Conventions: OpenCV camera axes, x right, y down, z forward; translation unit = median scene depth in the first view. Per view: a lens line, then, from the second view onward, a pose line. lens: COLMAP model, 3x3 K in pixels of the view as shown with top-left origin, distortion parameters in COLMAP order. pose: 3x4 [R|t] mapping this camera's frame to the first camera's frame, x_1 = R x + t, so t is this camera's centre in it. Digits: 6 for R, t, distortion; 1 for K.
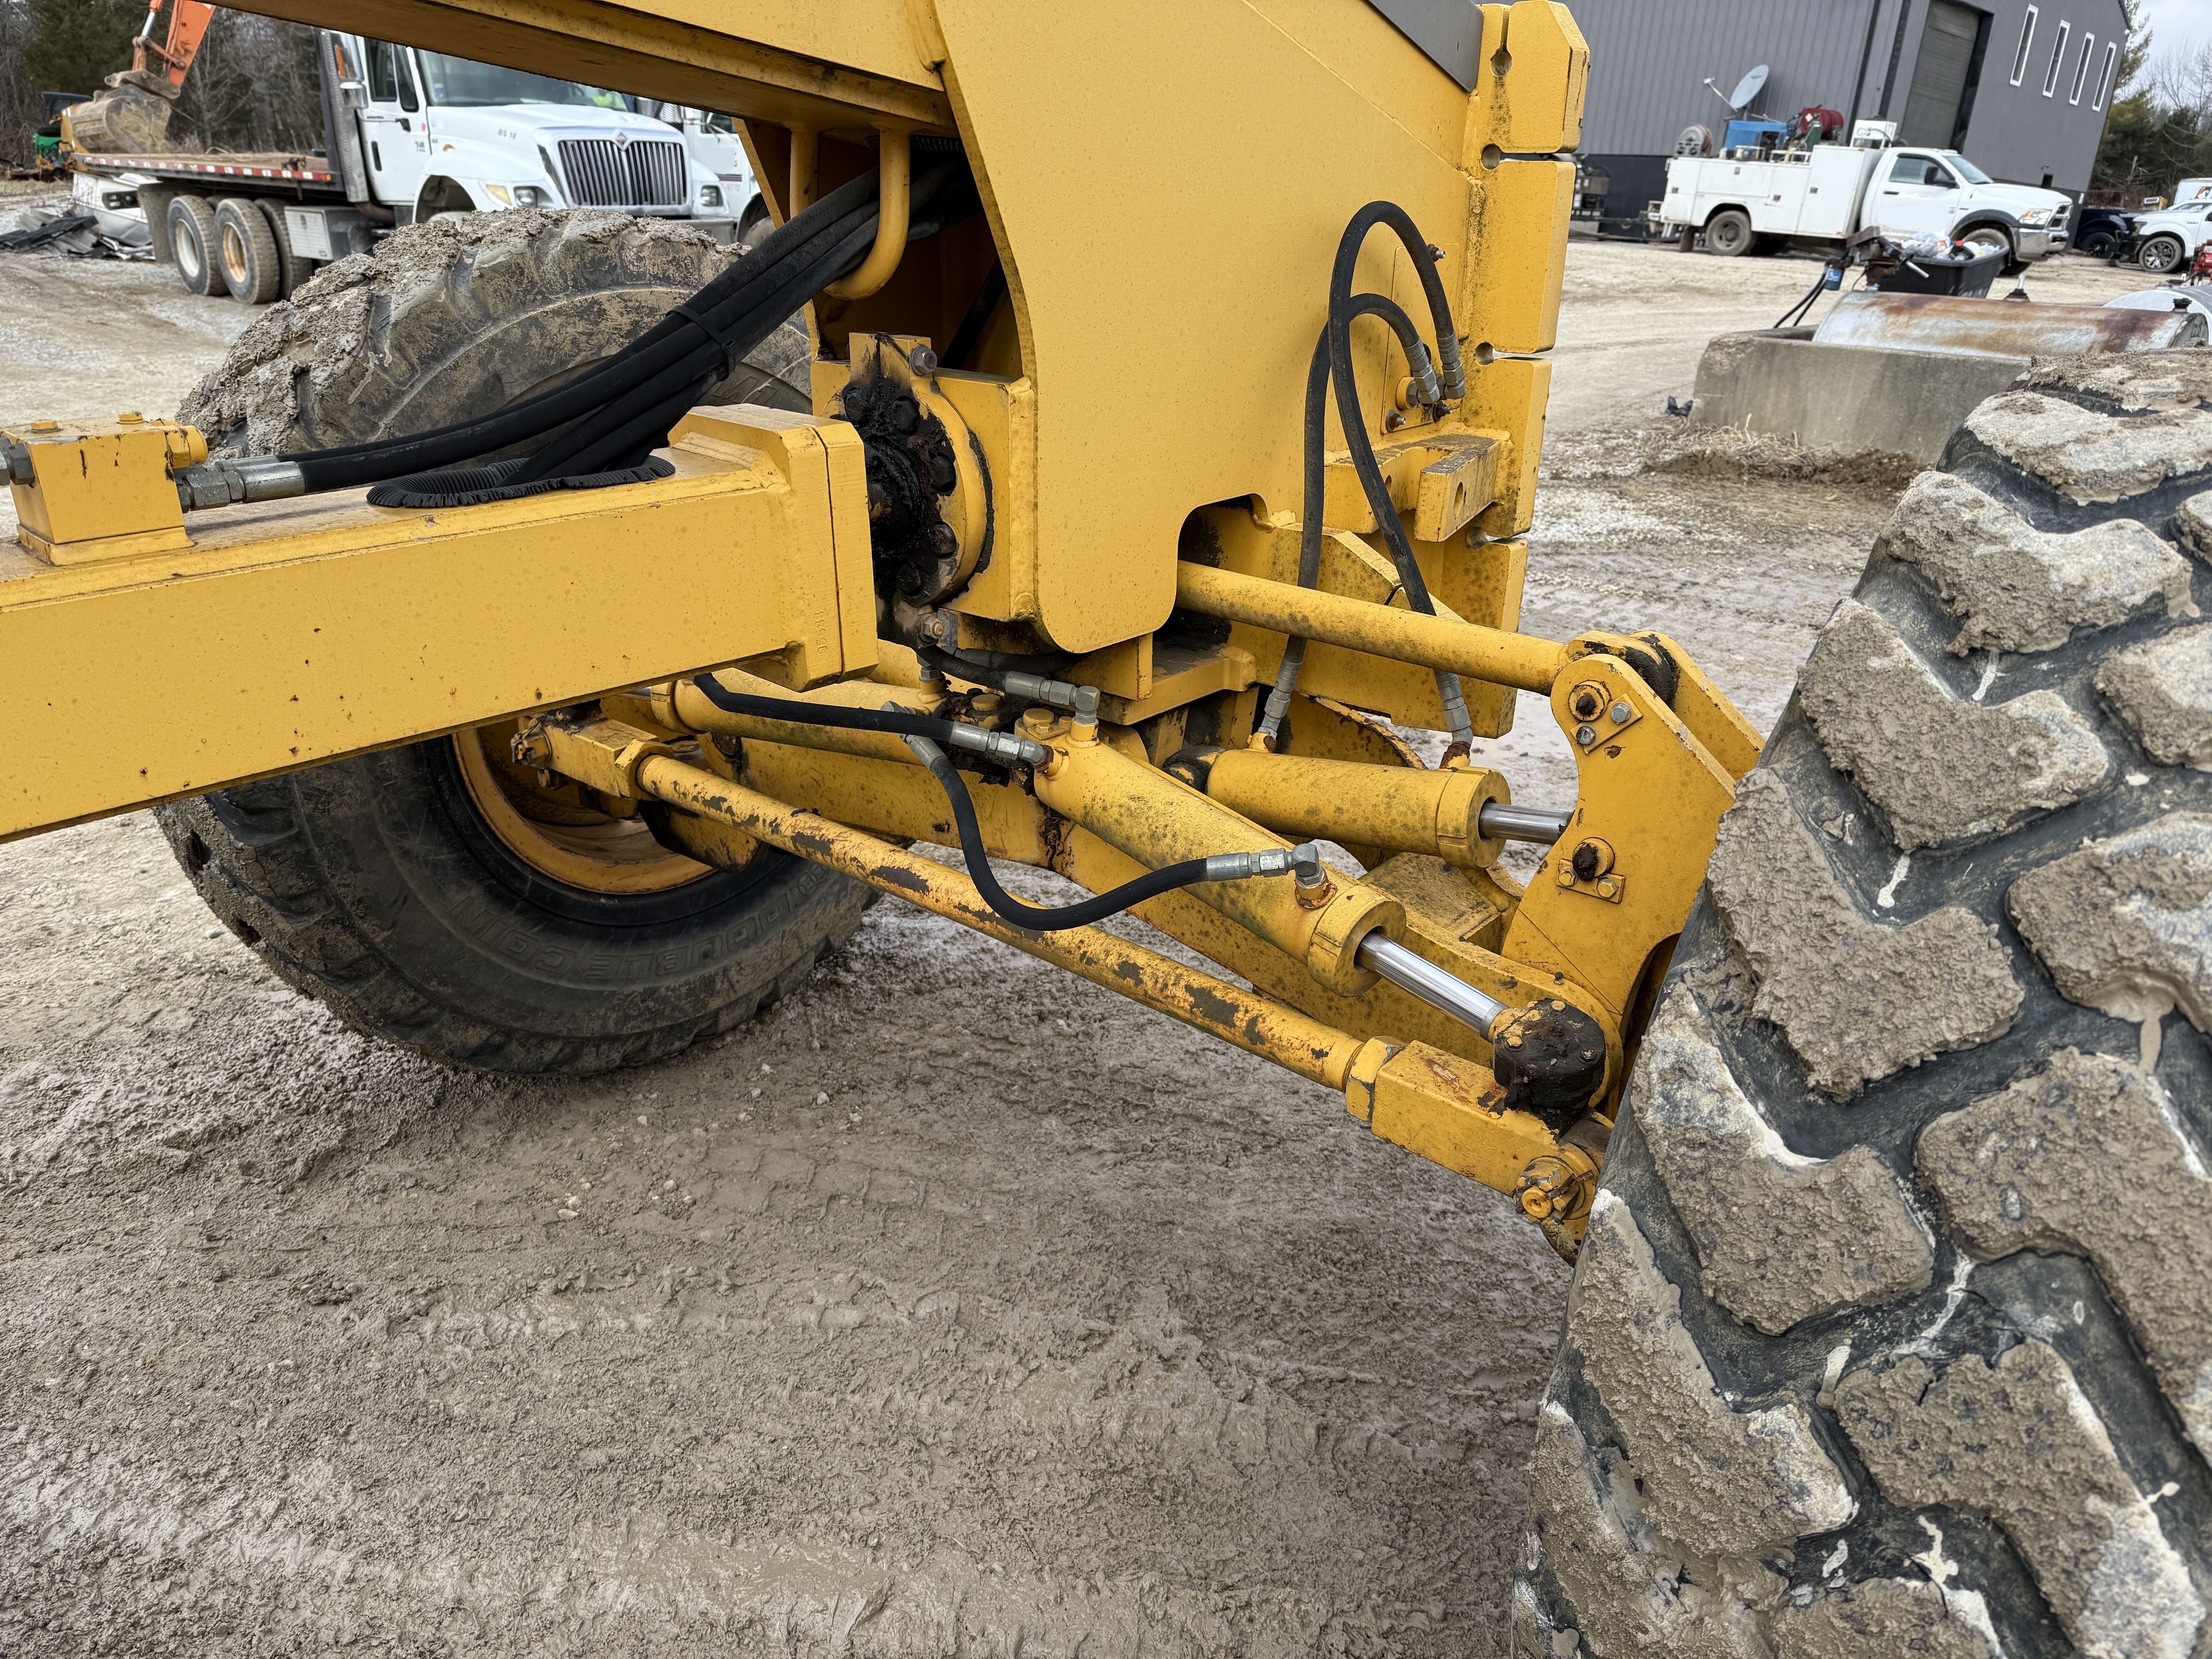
lens RADIAL K [[1548.0, 0, 1106.0], [0, 1548.0, 829.5], [0, 0, 1]] dist [0.077497, 0.000041]
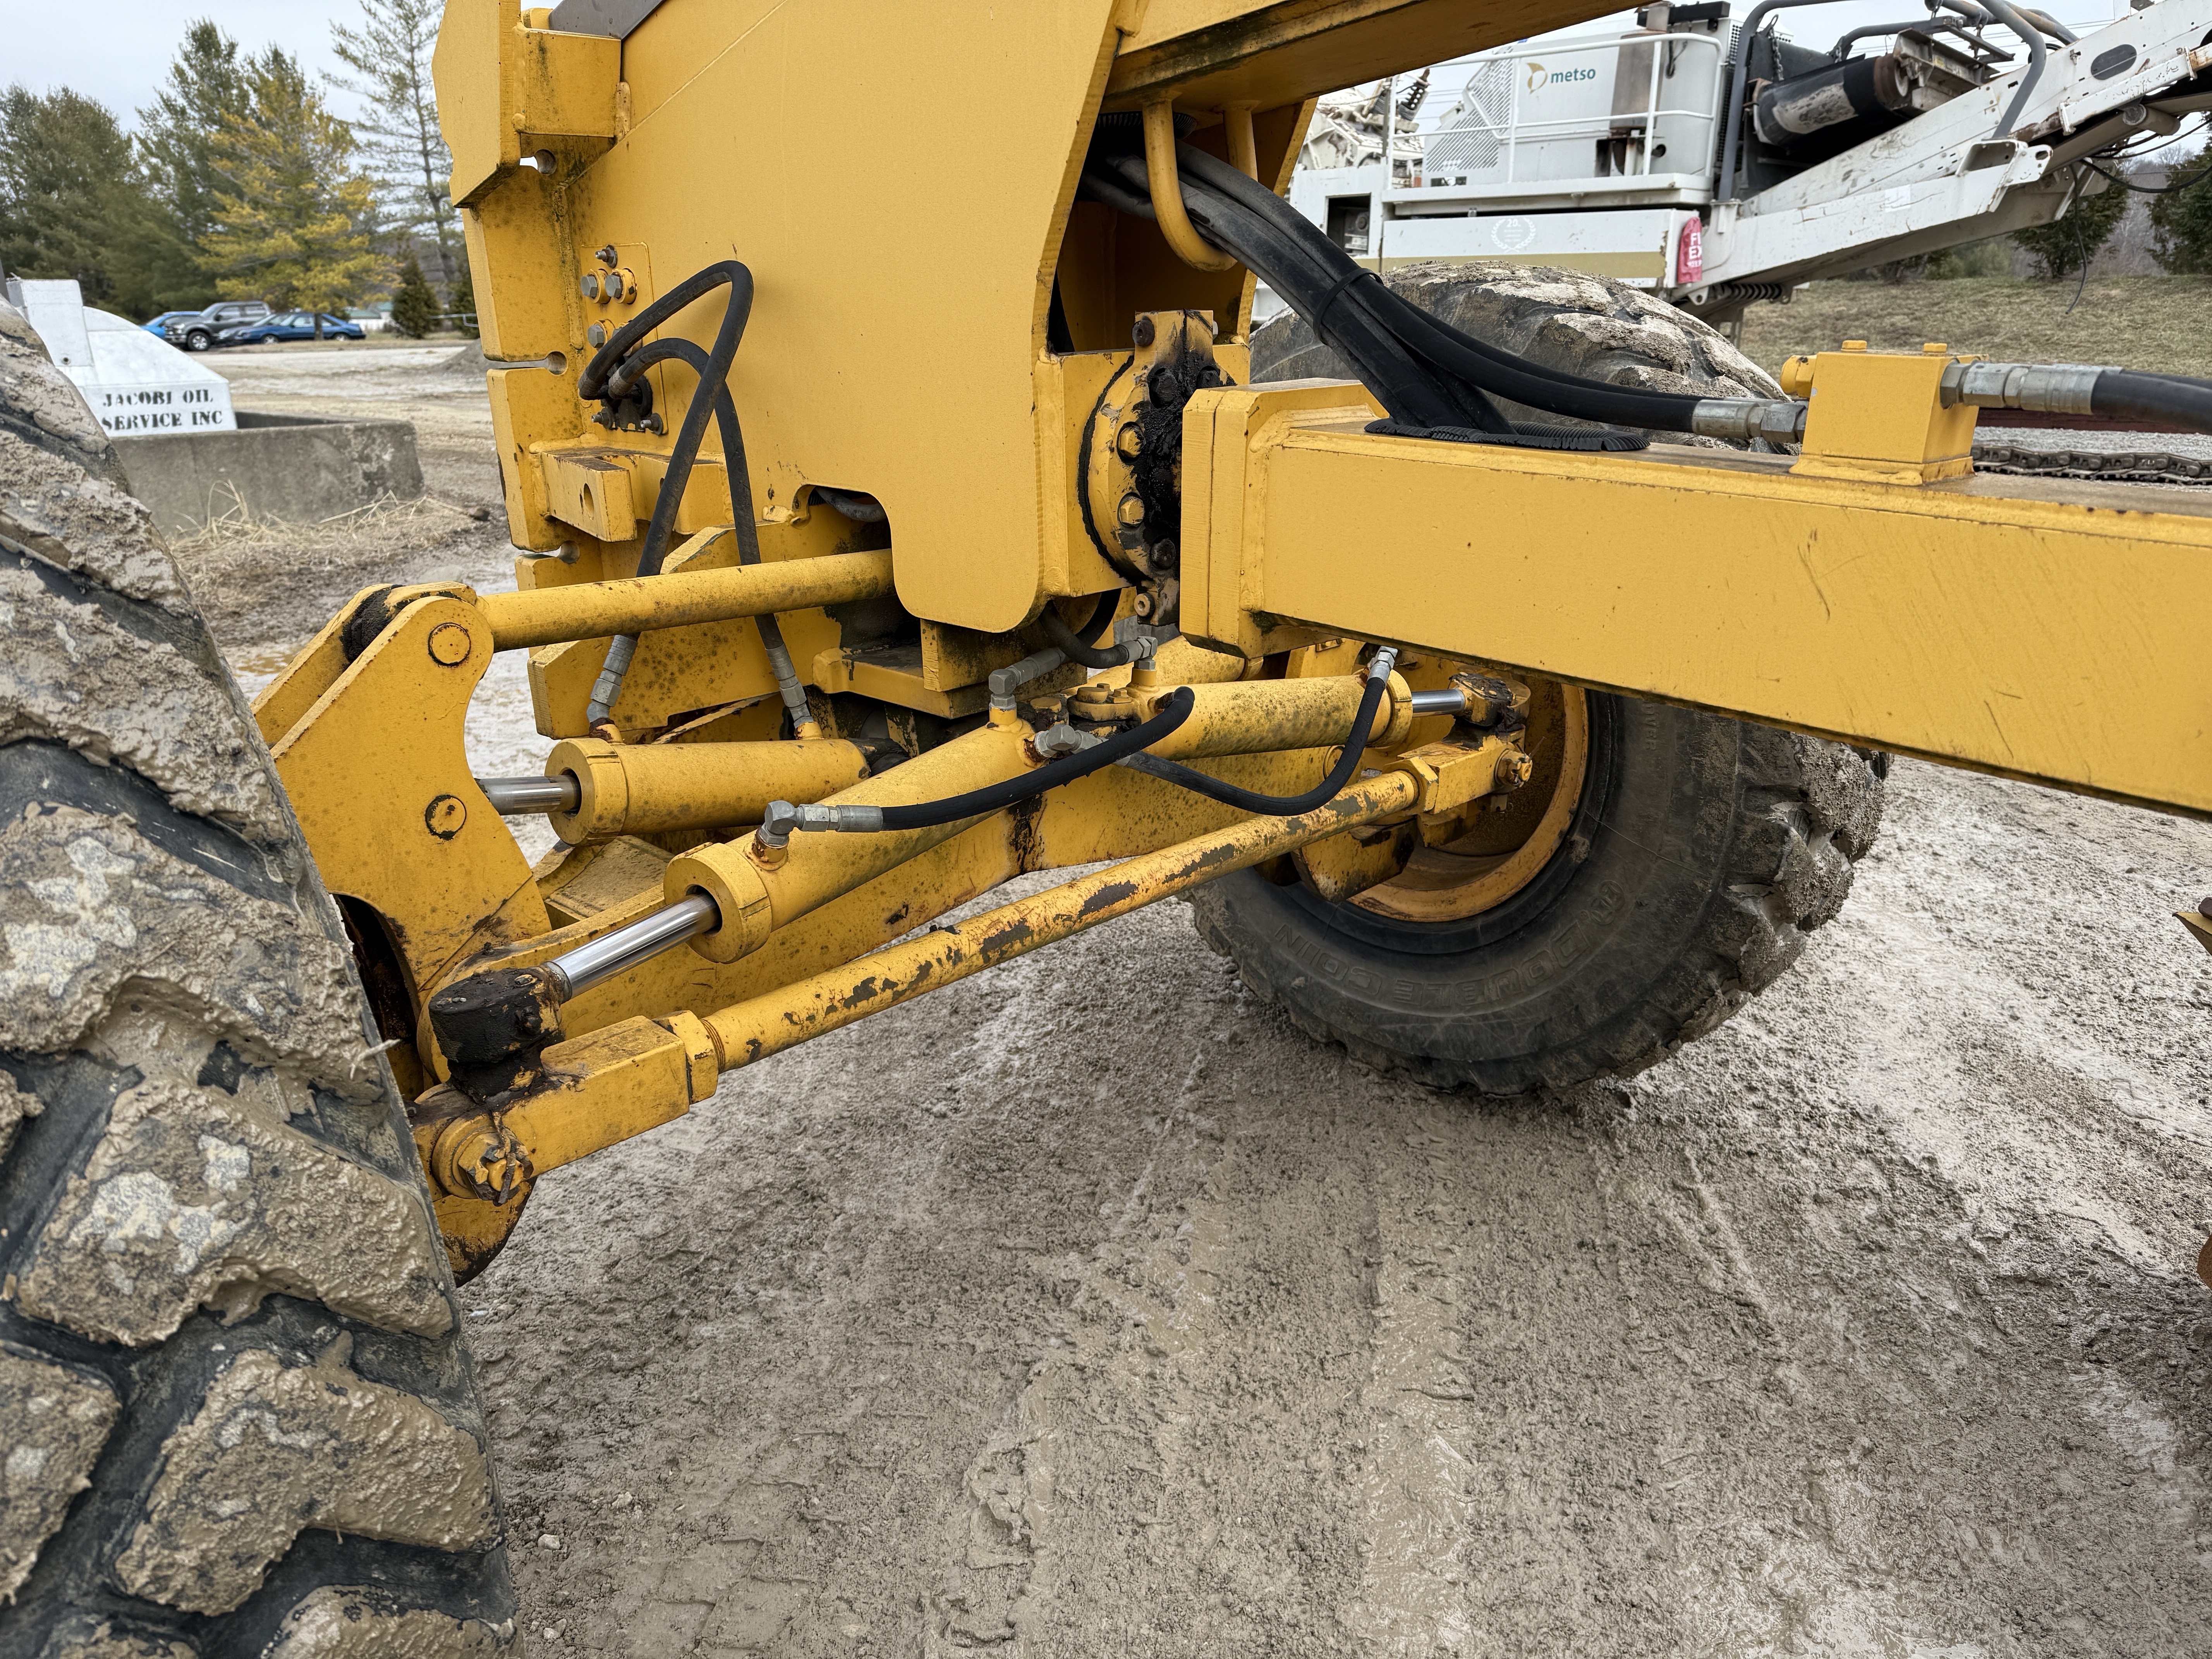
lens RADIAL K [[1548.0, 0, 1106.0], [0, 1548.0, 829.5], [0, 0, 1]] dist [0.077497, 0.000041]
pose [[0.077680, -0.347681, 0.934390, -0.935217], [0.395453, 0.871086, 0.291250, -0.261991], [-0.915195, 0.346883, 0.205157, 0.740785]]
